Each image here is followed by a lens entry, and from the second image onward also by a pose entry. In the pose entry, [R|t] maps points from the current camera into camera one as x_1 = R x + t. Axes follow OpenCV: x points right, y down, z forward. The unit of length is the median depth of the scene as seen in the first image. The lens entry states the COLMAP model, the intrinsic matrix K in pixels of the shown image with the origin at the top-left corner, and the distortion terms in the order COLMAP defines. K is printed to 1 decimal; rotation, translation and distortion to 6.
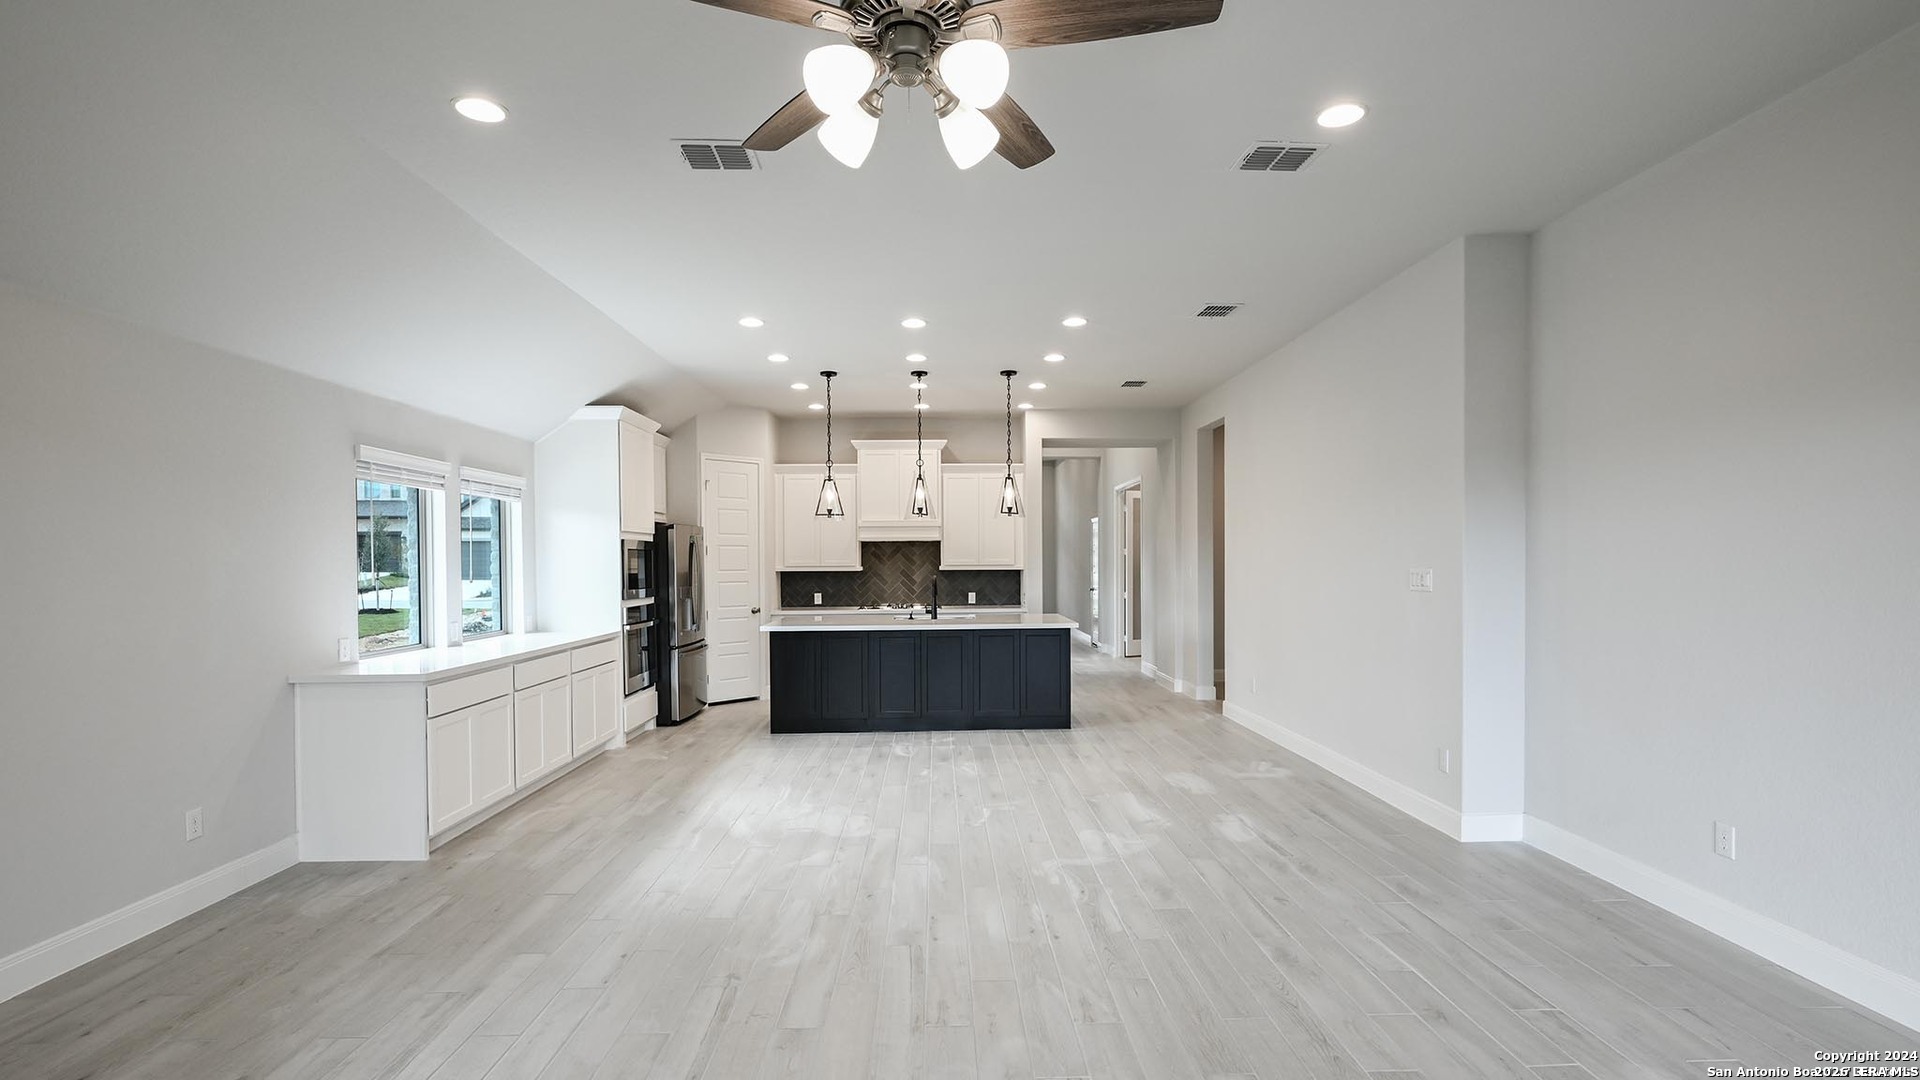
lens RADIAL K [[904.8, 0, 960.3], [0, 904.8, 574.2], [0, 0, 1]] dist [-0.000936, -0.000752]
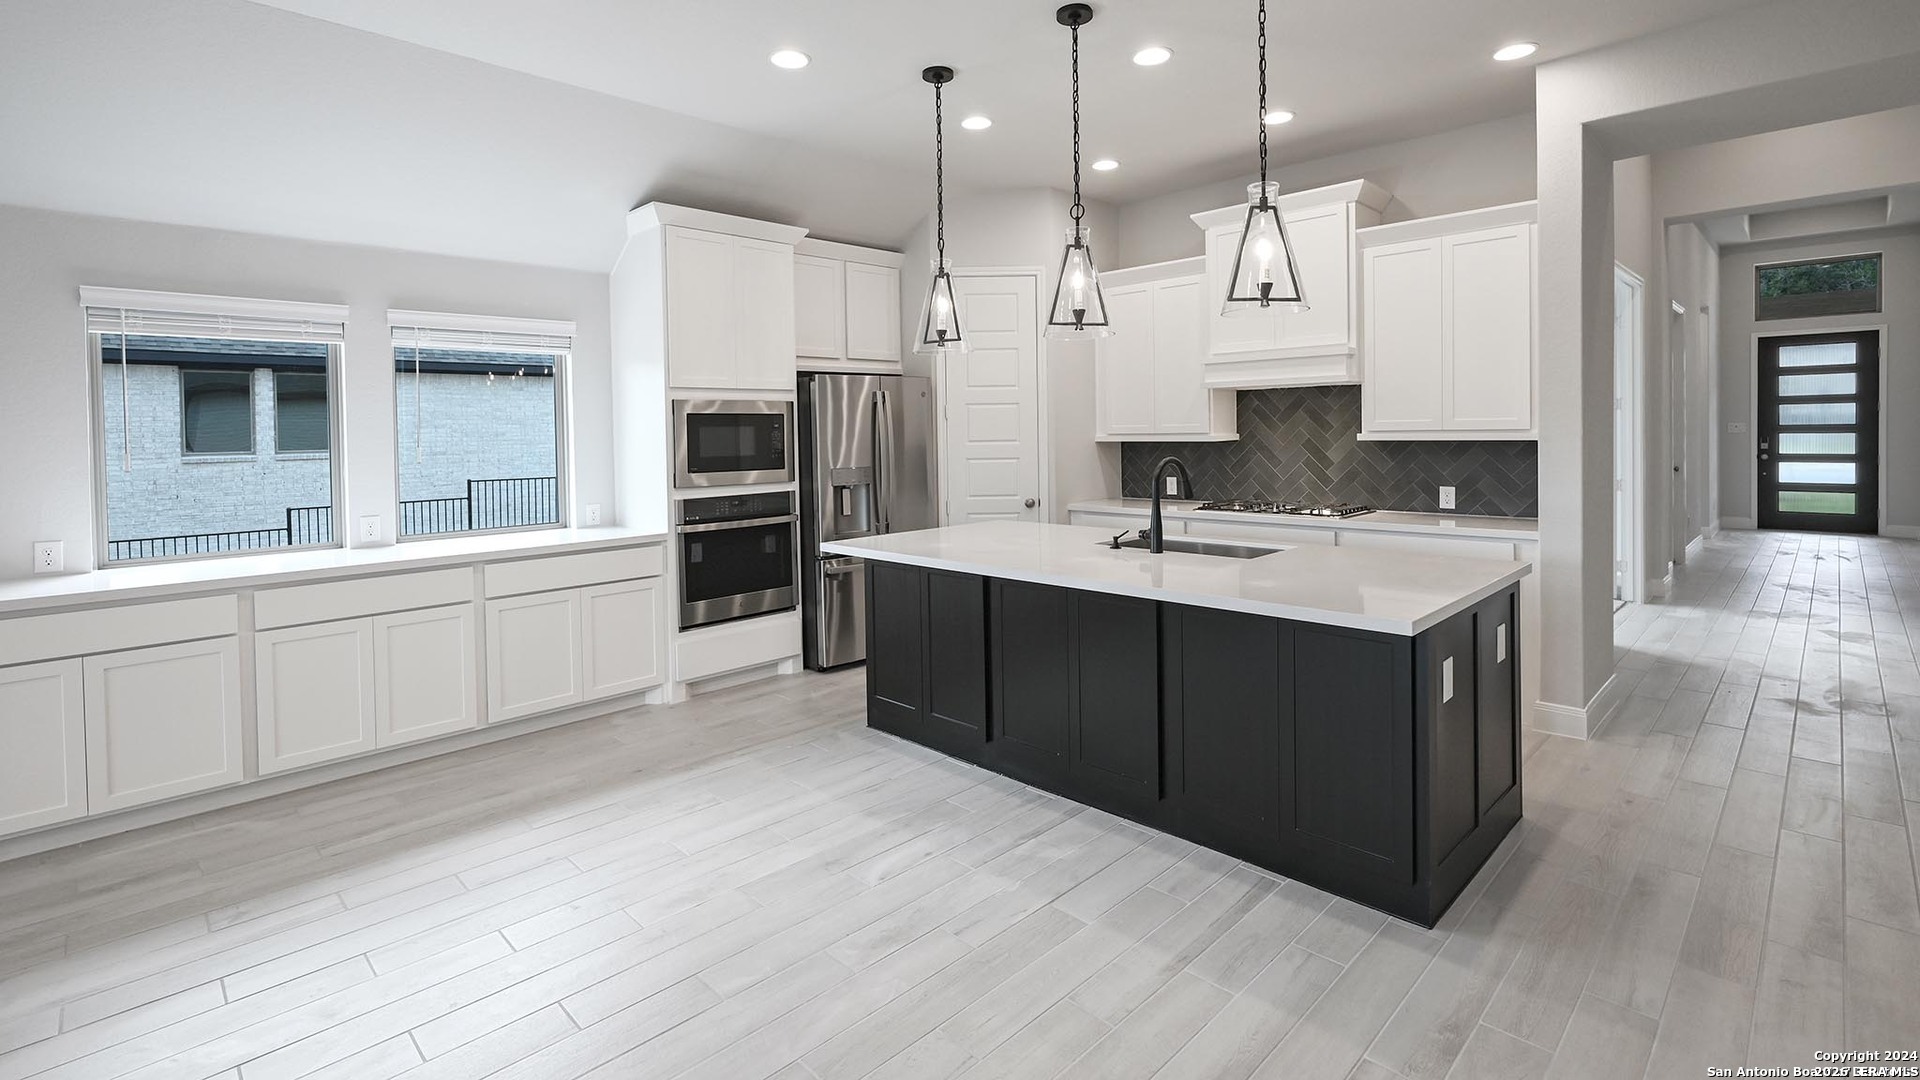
lens RADIAL K [[884.0, 0, 922.7], [0, 884.0, 450.9], [0, 0, 1]] dist [0.000867, 0.000564]
pose [[0.684824, 0.011569, -0.728616, 0.216658], [0.001833, 0.999843, 0.017597, -0.010014], [0.728706, -0.013387, 0.684696, 0.606662]]
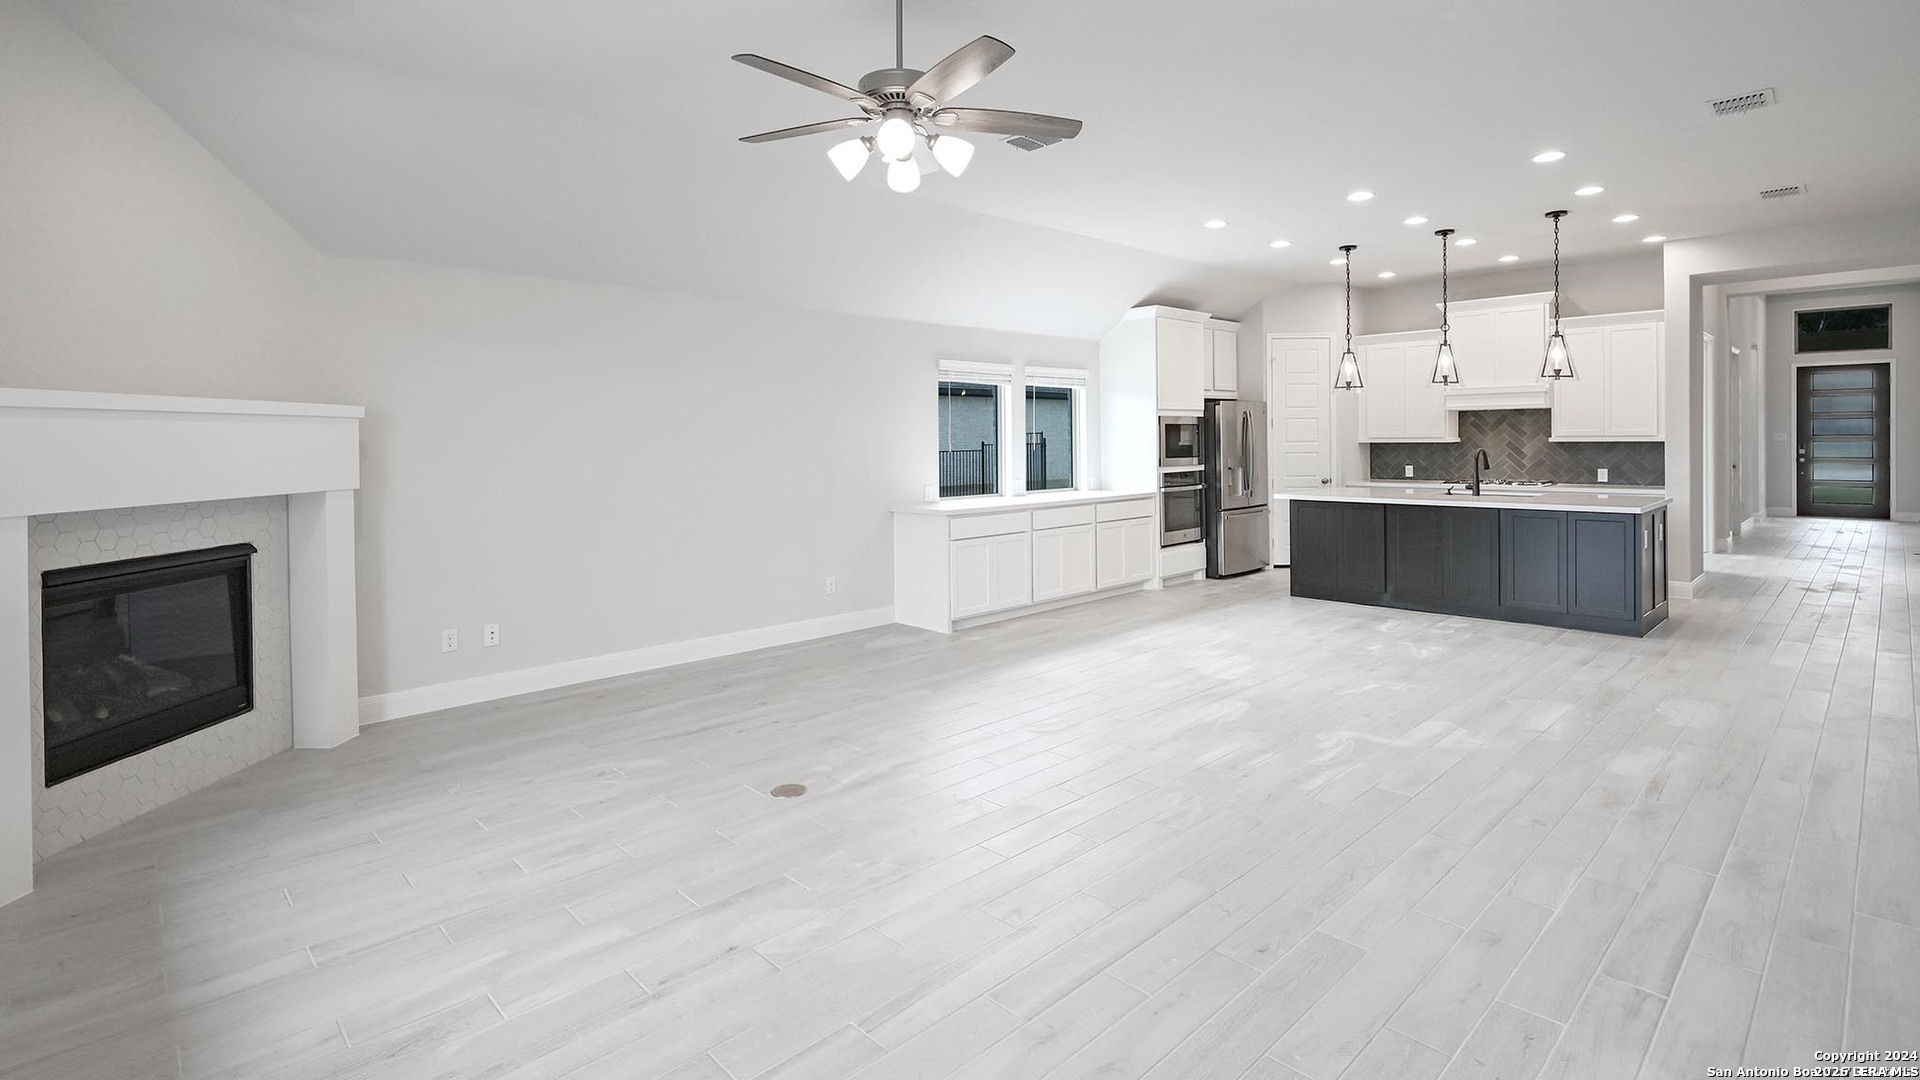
lens RADIAL K [[884.0, 0, 949.1], [0, 884.0, 449.1], [0, 0, 1]] dist [0.000867, 0.000564]
pose [[0.673944, 0.008021, -0.738739, 0.272591], [-0.003702, 0.999965, 0.007480, -0.001993], [0.738773, -0.002306, 0.673950, 0.002636]]
